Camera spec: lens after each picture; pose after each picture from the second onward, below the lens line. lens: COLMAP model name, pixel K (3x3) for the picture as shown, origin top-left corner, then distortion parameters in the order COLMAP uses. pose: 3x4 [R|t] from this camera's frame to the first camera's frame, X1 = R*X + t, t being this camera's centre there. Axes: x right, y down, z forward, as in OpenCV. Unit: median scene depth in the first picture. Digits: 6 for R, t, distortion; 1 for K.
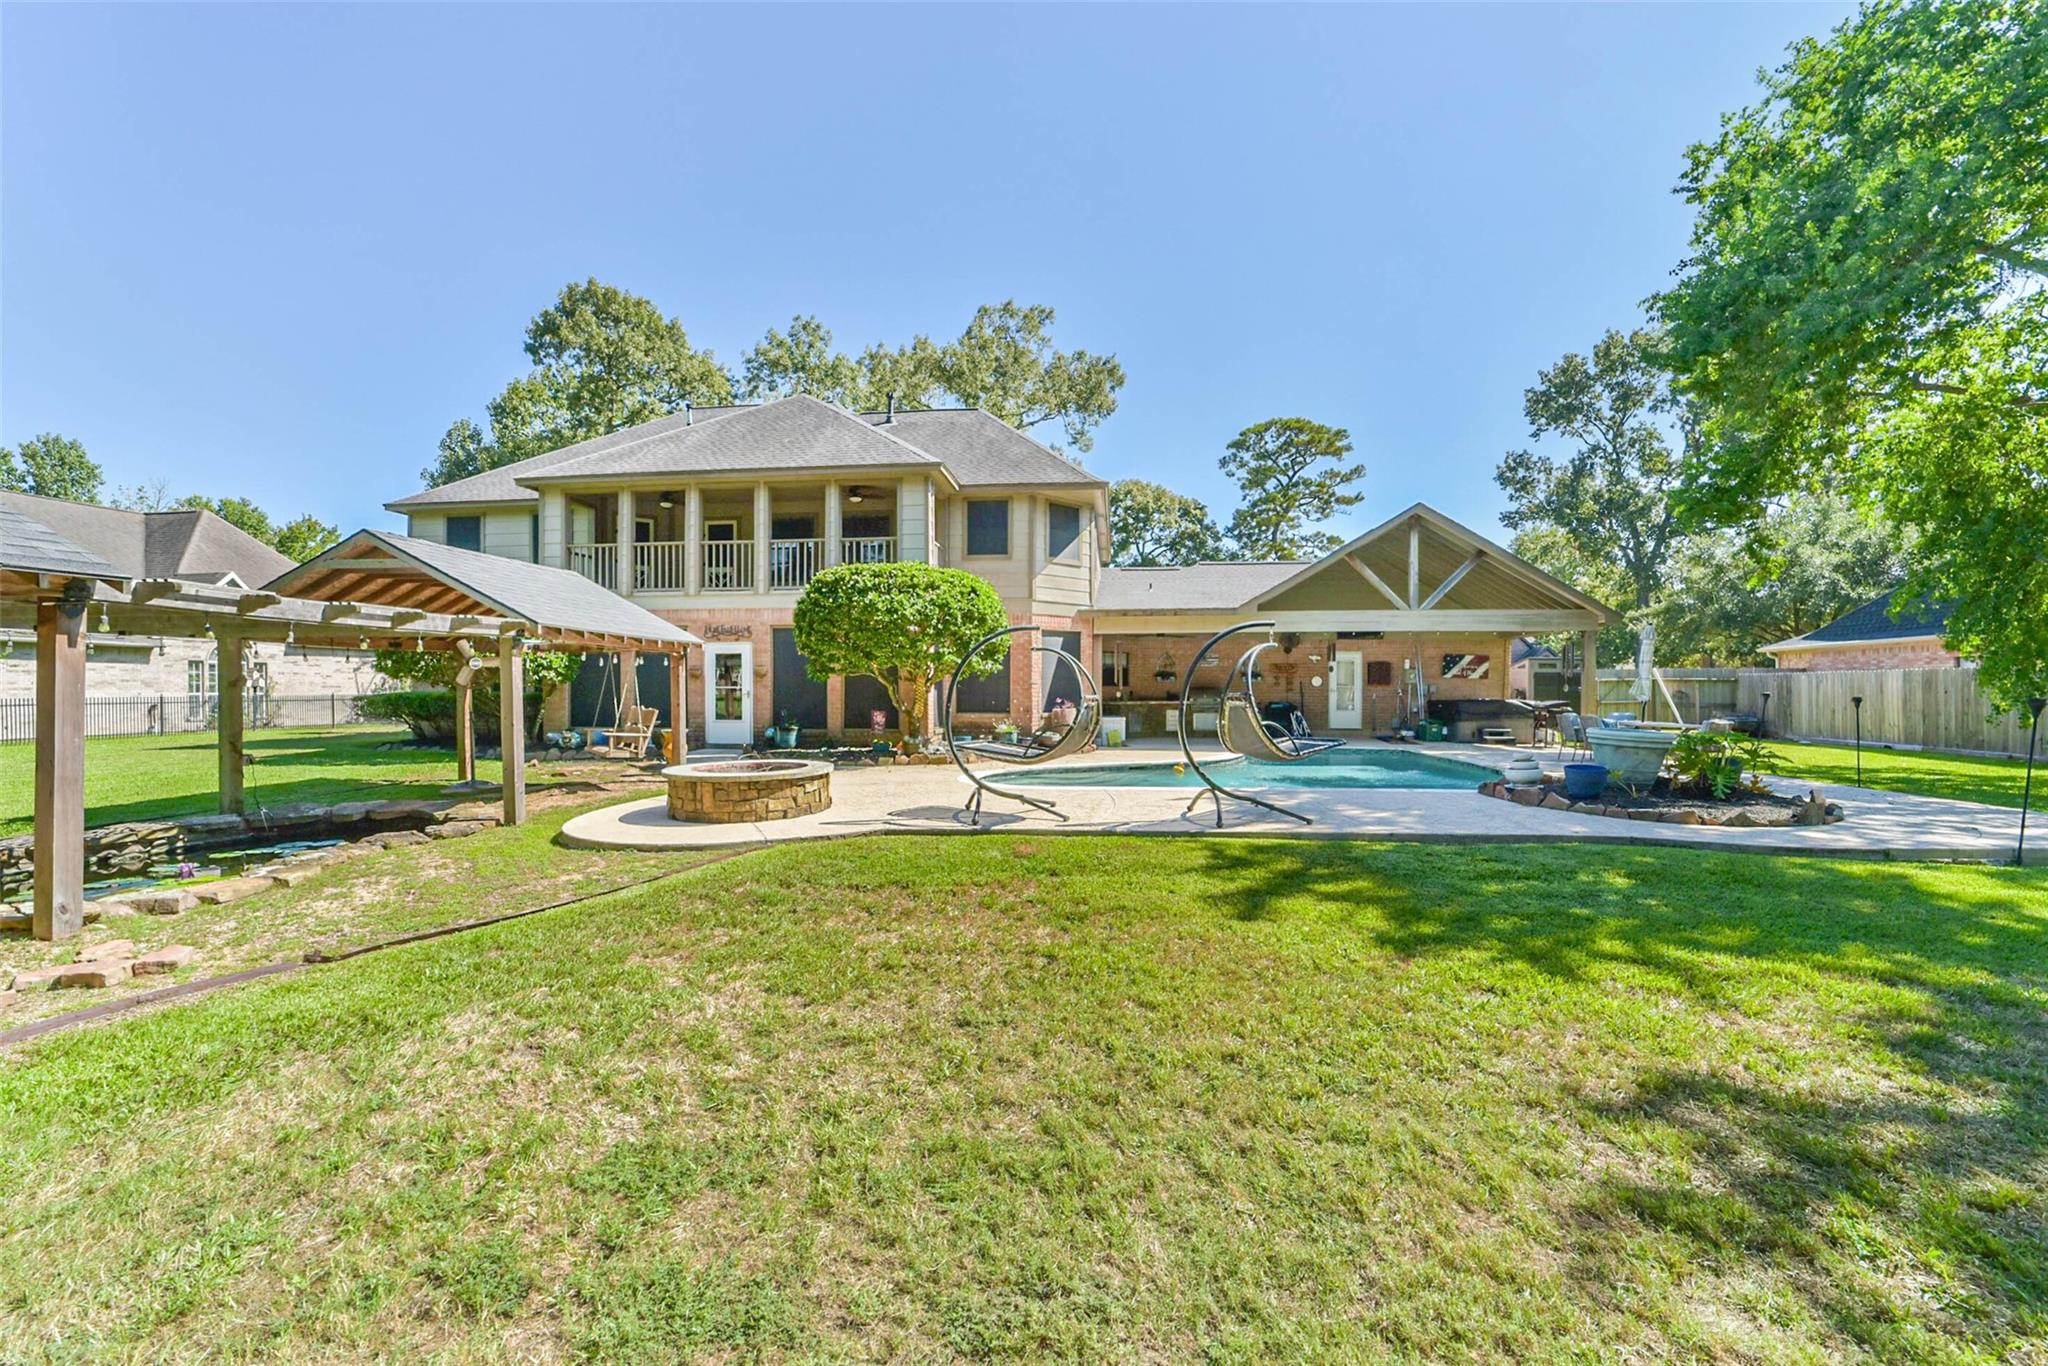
lens RADIAL K [[824.6, 0, 1027.9], [0, 824.6, 684.1], [0, 0, 1]] dist [-0.036781, 0.009299]
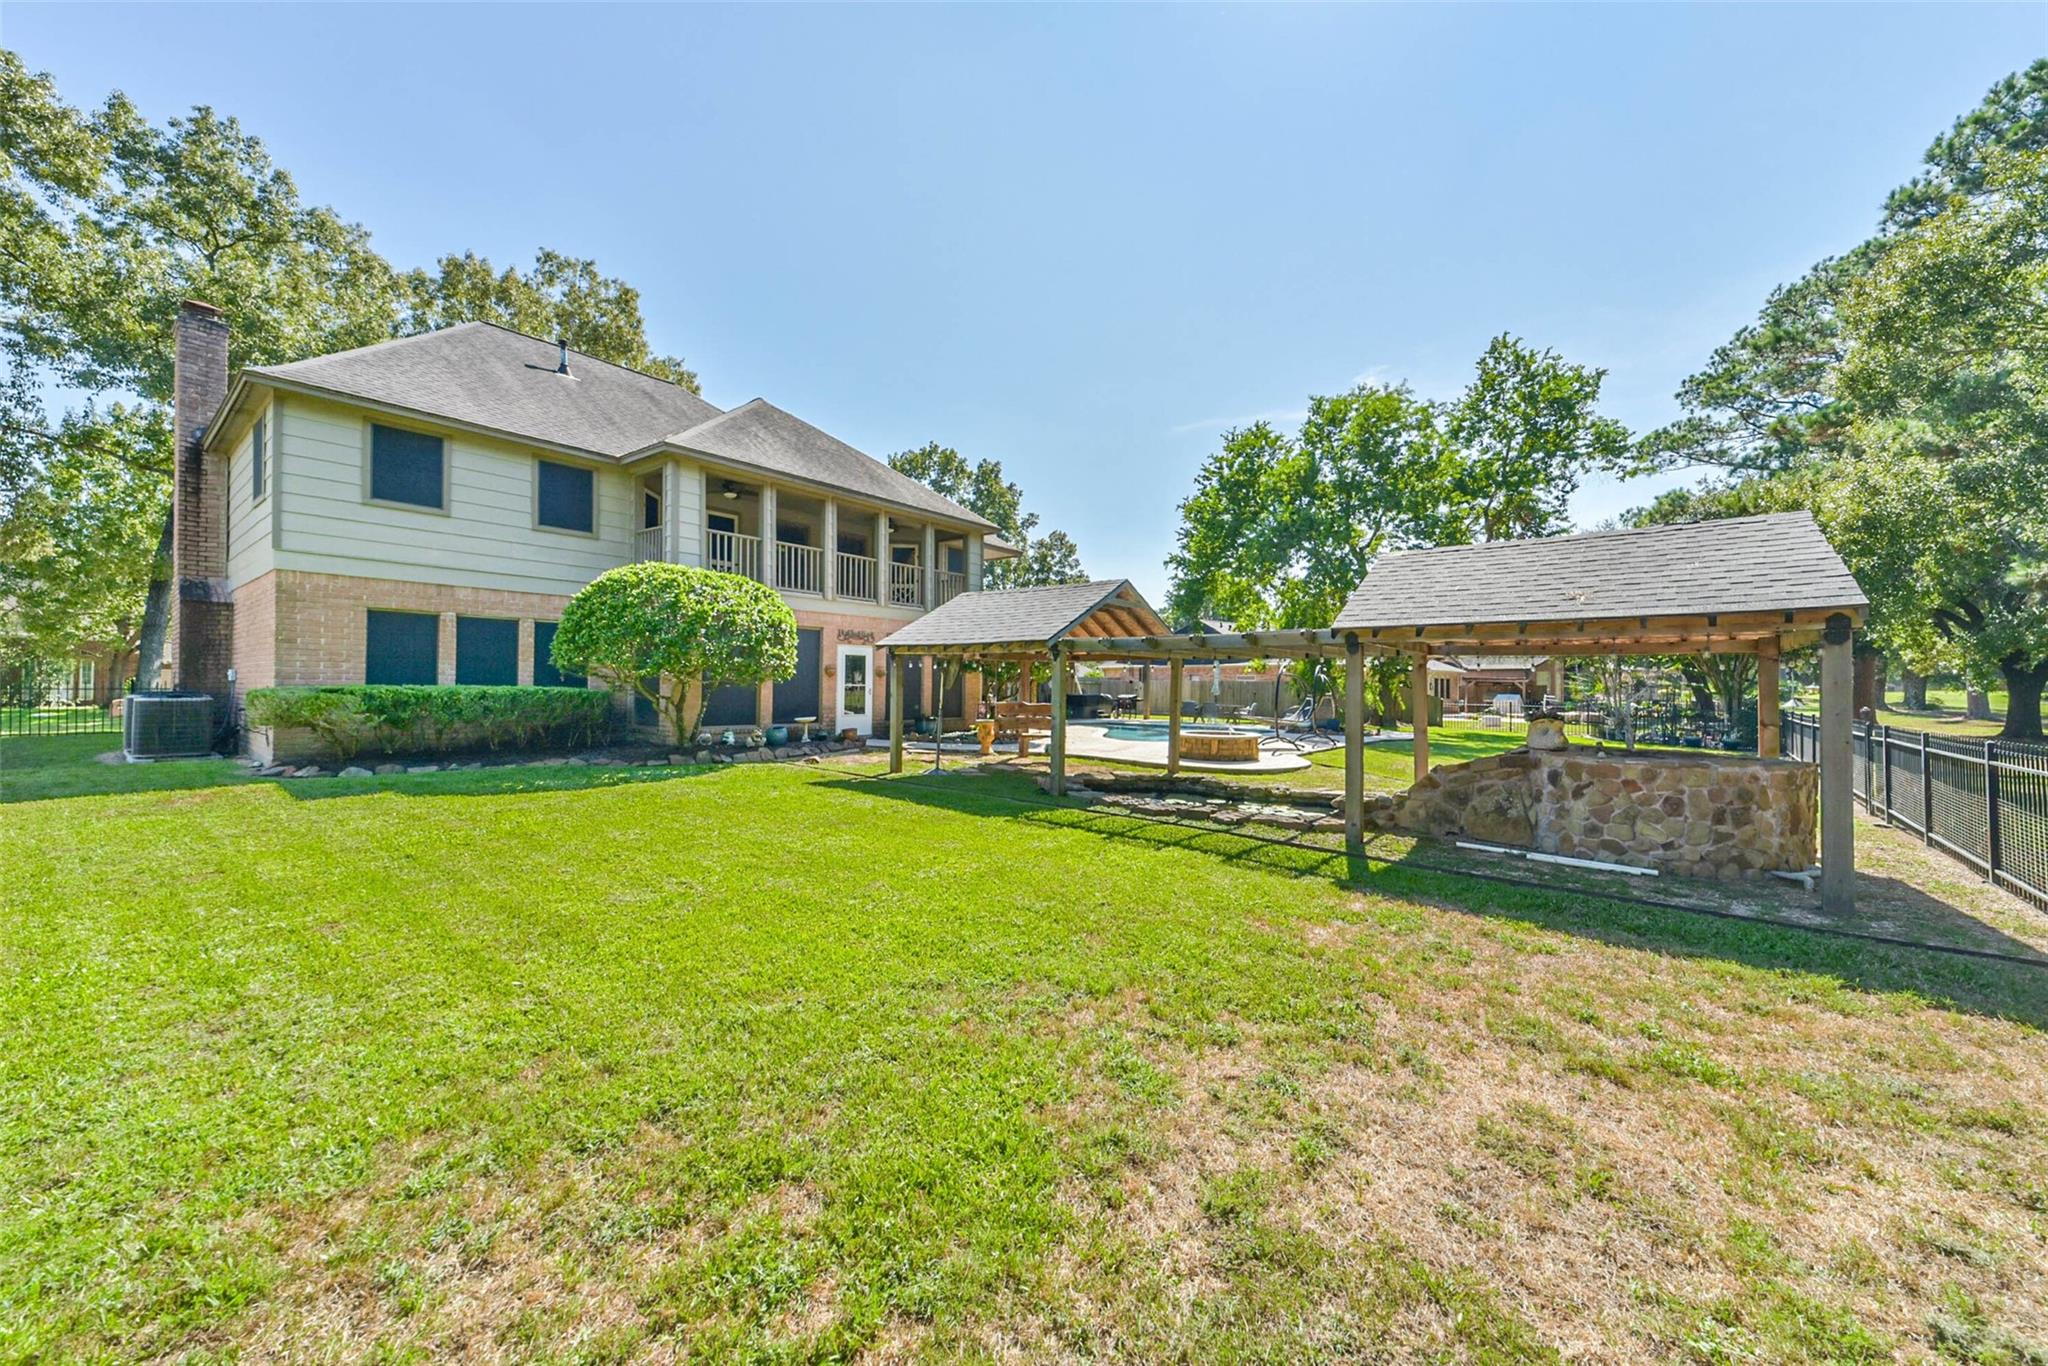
lens RADIAL K [[752.4, 0, 1061.4], [0, 752.4, 709.6], [0, 0, 1]] dist [0.153024, 0.000003]
pose [[0.513591, -0.019254, 0.857819, -0.876857], [-0.018192, 0.999279, 0.033321, -0.001547], [-0.857842, -0.032719, 0.512871, 0.160330]]
